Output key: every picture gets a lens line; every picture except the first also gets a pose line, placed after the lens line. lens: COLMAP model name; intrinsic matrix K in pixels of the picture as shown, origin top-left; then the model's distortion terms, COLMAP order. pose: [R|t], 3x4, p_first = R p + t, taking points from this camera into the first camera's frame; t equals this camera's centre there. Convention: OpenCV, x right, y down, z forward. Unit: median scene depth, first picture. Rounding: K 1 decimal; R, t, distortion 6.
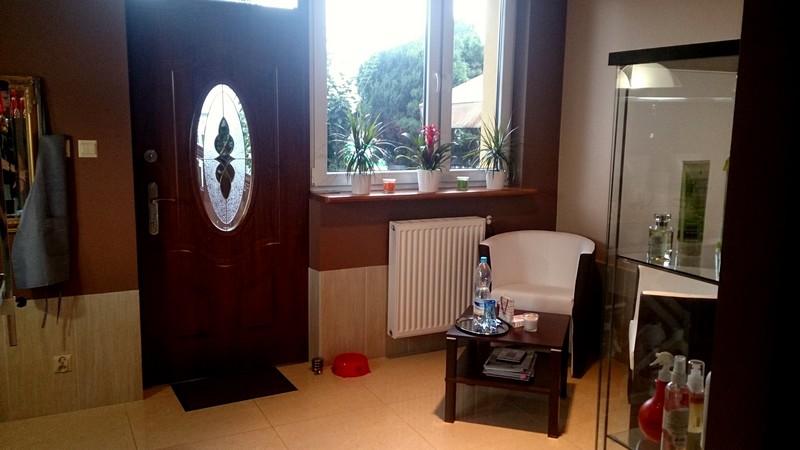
lens RADIAL K [[686.7, 0, 400.0], [0, 686.7, 225.0], [0, 0, 1]] dist [0.018900, -0.007957]
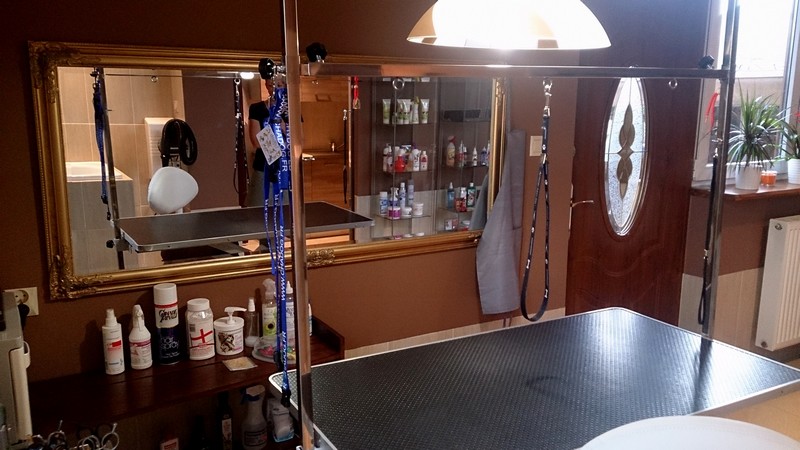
lens RADIAL K [[696.8, 0, 403.3], [0, 696.8, 232.9], [0, 0, 1]] dist [0.040801, -0.014816]
pose [[0.999058, -0.019573, 0.038728, -0.576029], [0.017942, 0.998956, 0.042015, -0.037451], [-0.039510, -0.041280, 0.998366, 0.129256]]
